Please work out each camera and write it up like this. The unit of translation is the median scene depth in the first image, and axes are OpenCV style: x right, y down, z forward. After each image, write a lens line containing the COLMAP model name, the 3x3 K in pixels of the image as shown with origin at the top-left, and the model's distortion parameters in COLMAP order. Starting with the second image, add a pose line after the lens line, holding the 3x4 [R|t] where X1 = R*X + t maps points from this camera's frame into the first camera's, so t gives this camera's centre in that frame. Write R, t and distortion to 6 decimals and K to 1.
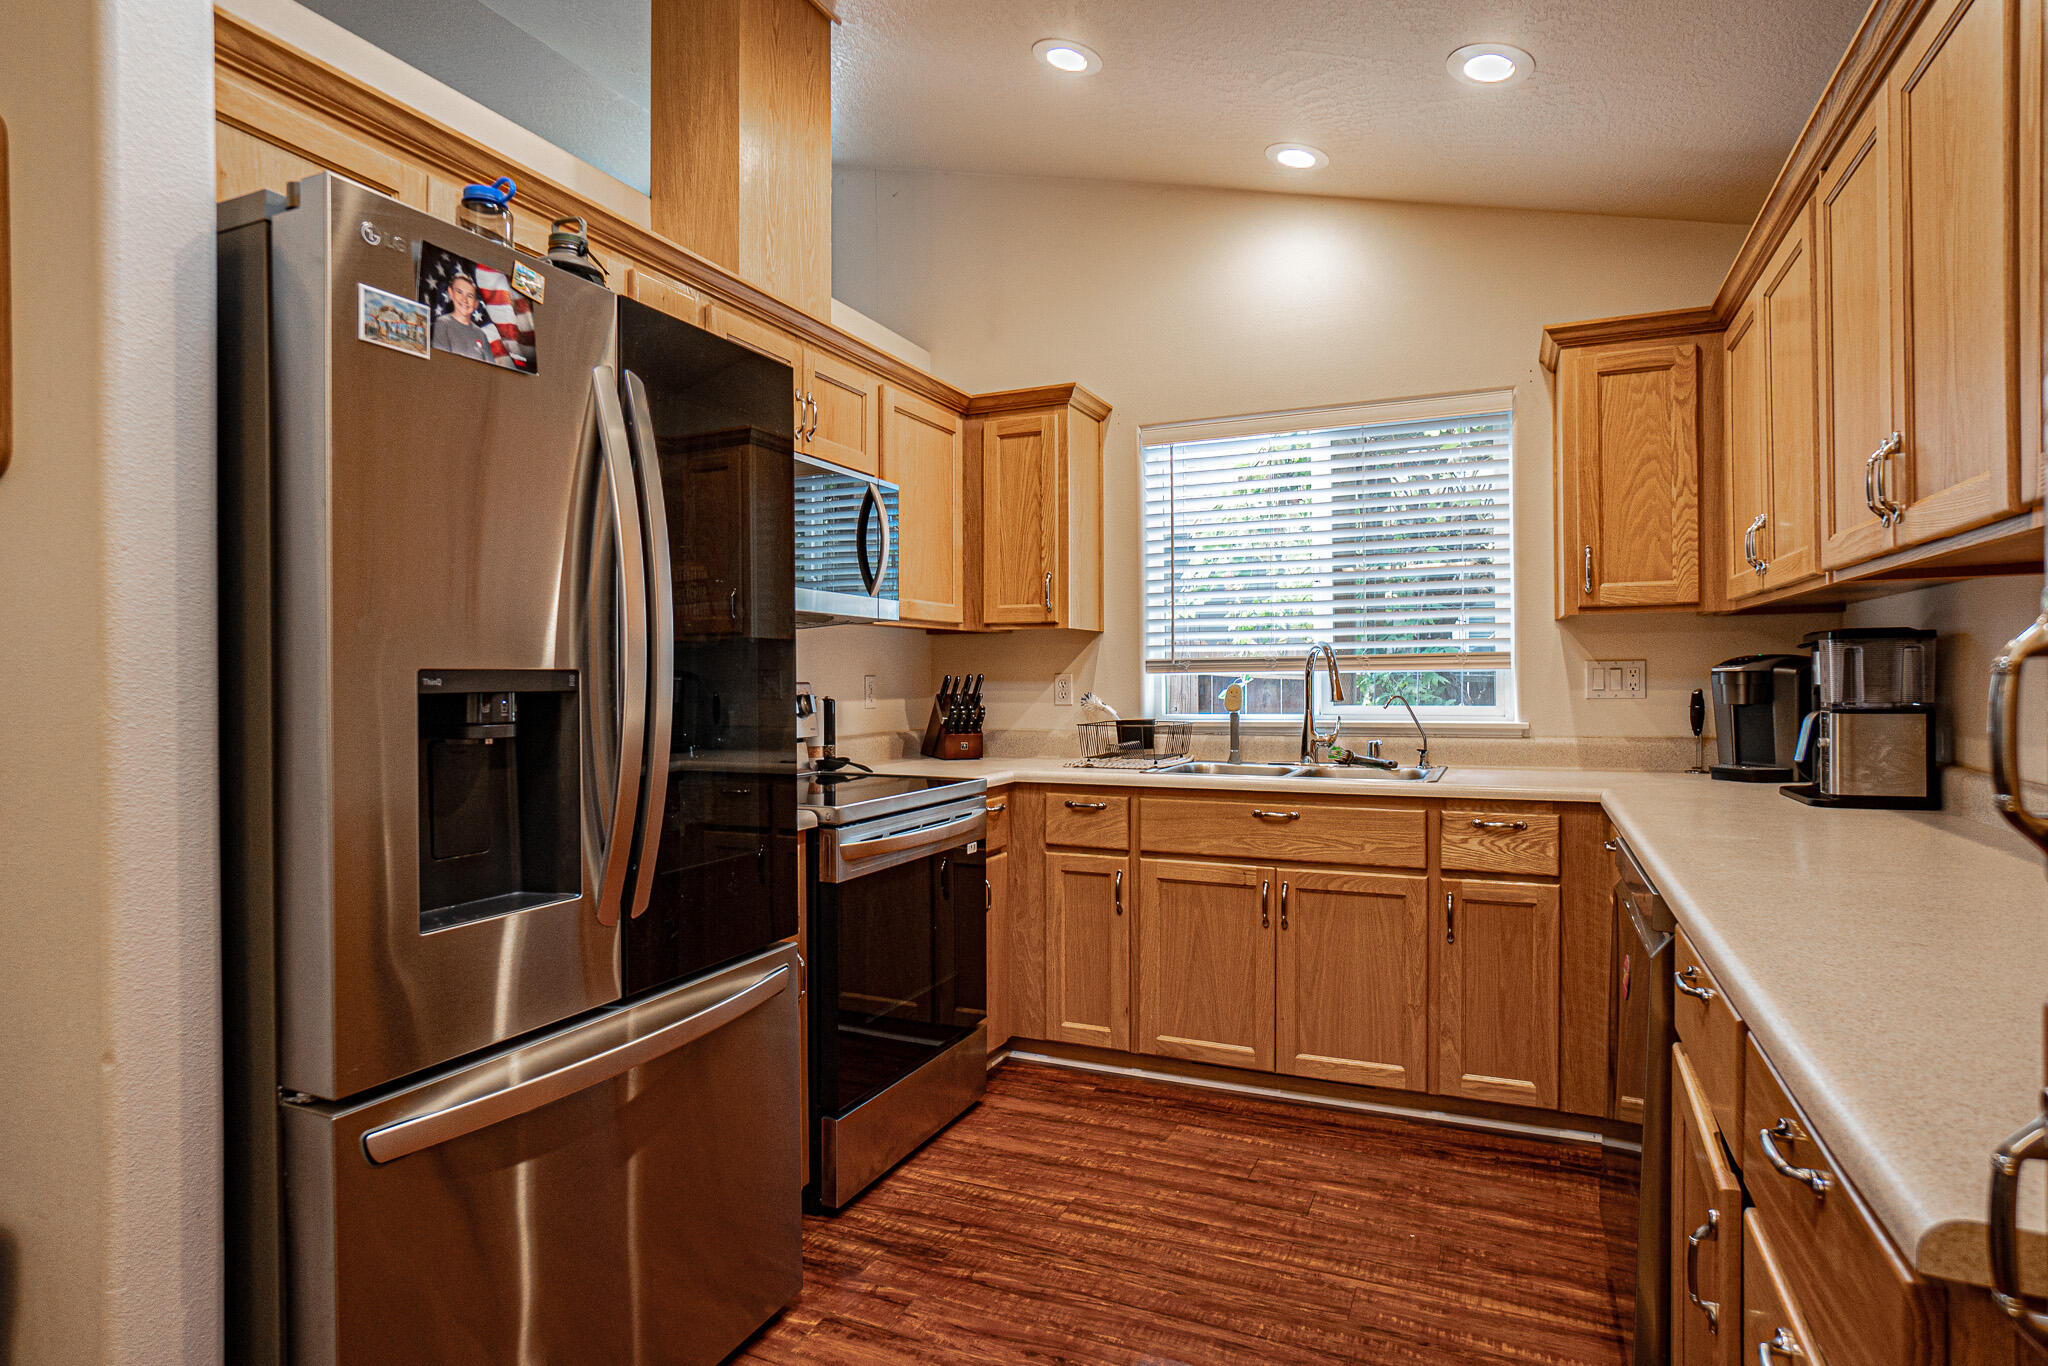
lens RADIAL K [[1102.9, 0, 1024.0], [0, 1102.9, 683.0], [0, 0, 1]] dist [-0.045078, 0.031973]
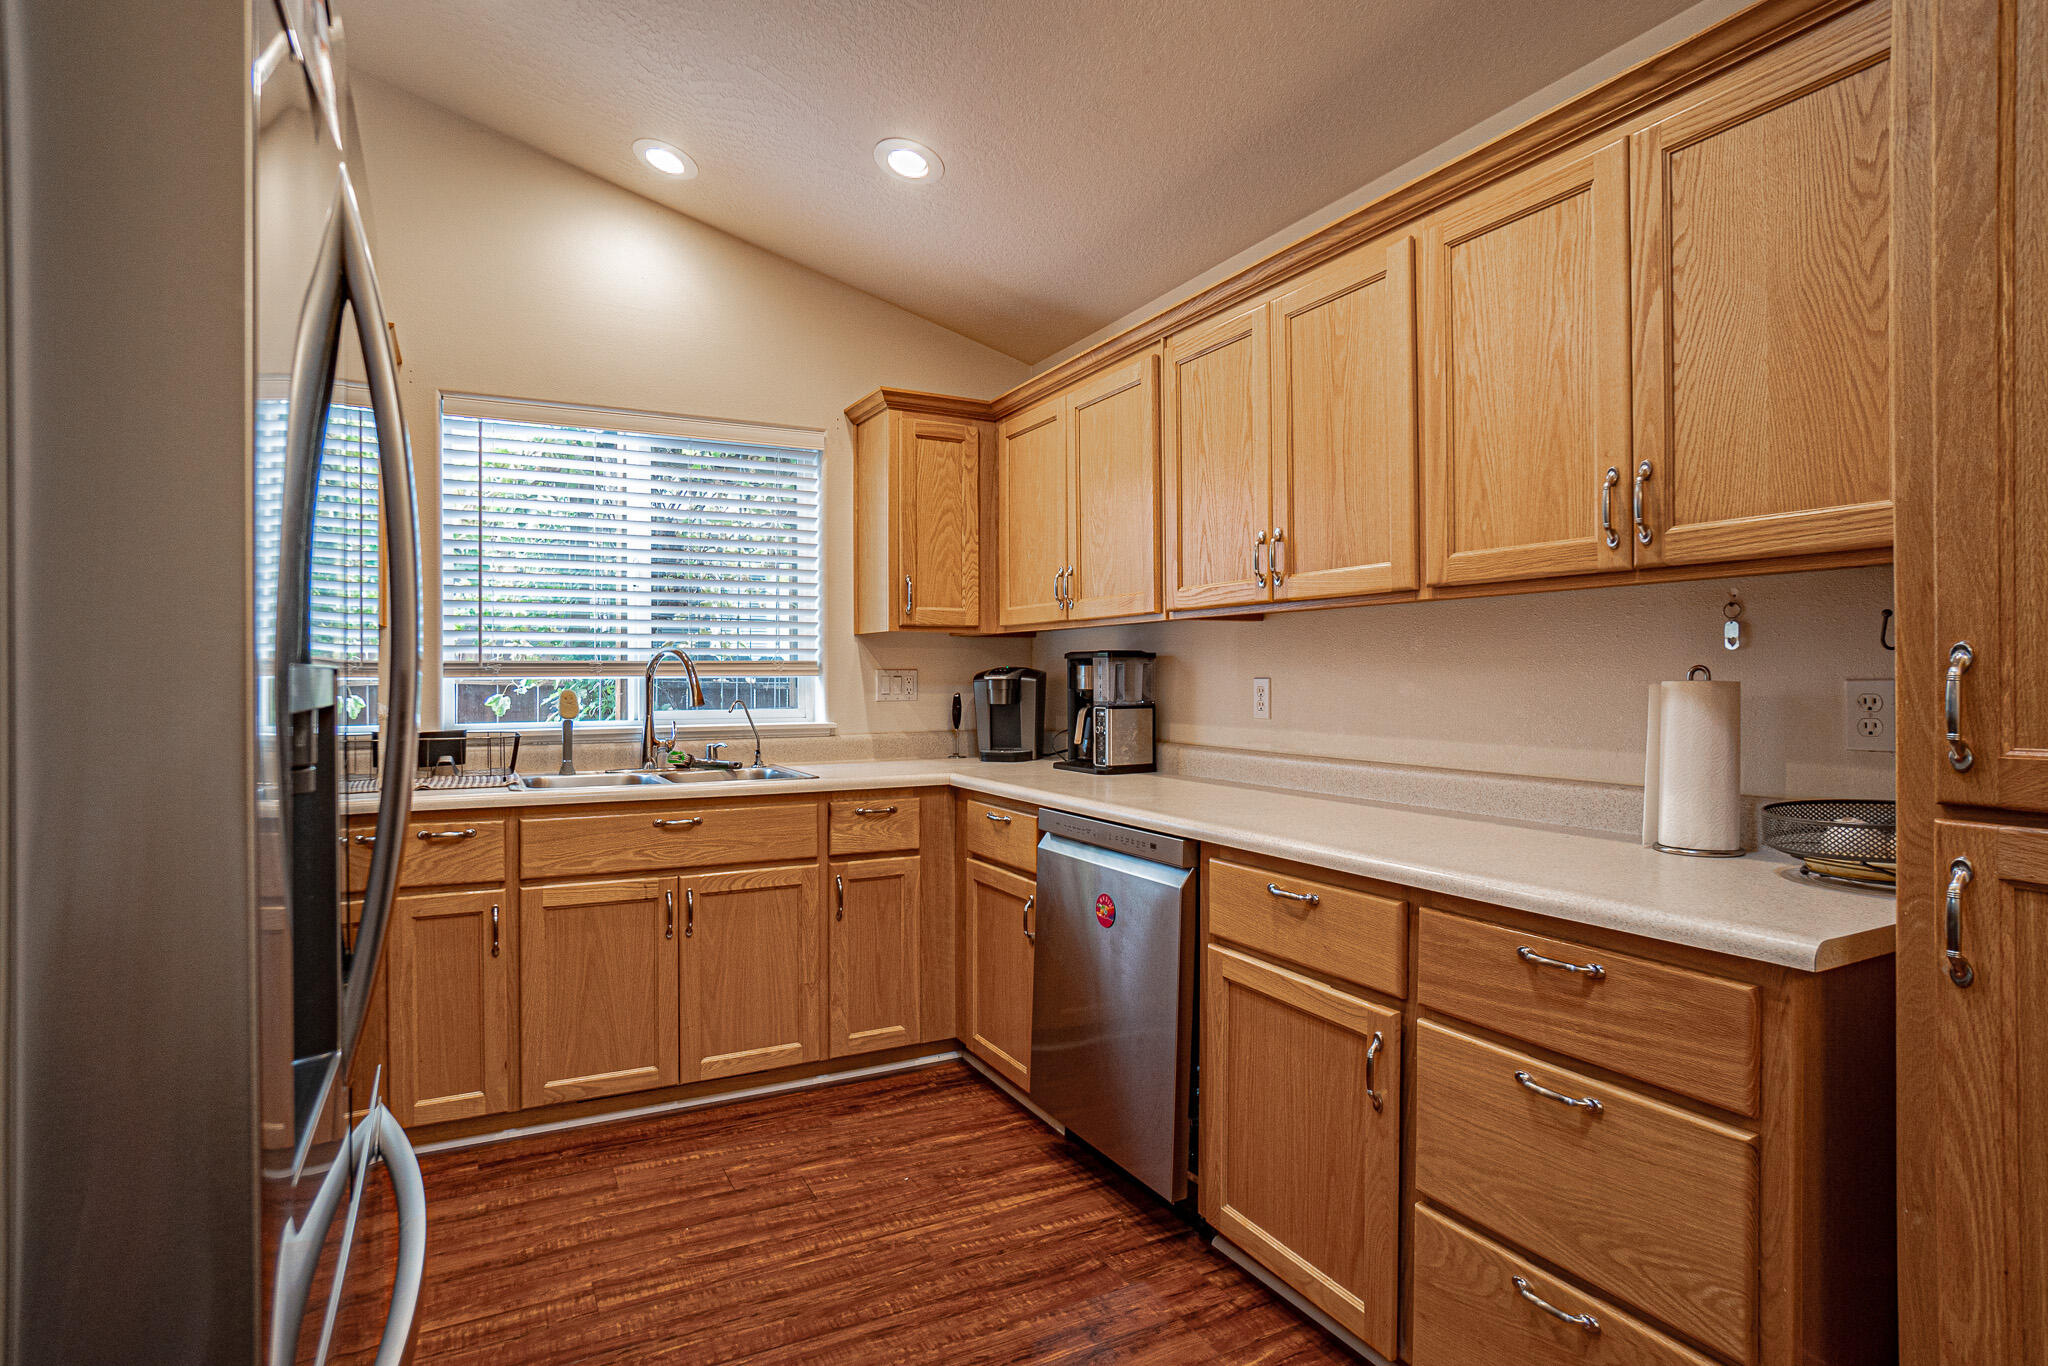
lens RADIAL K [[1036.1, 0, 1024.0], [0, 1036.1, 683.0], [0, 0, 1]] dist [-0.043153, 0.024339]
pose [[0.618370, 0.003537, 0.785879, -0.316697], [0.000791, 0.999987, -0.005123, 0.000166], [-0.785886, 0.003790, 0.618359, 0.192168]]
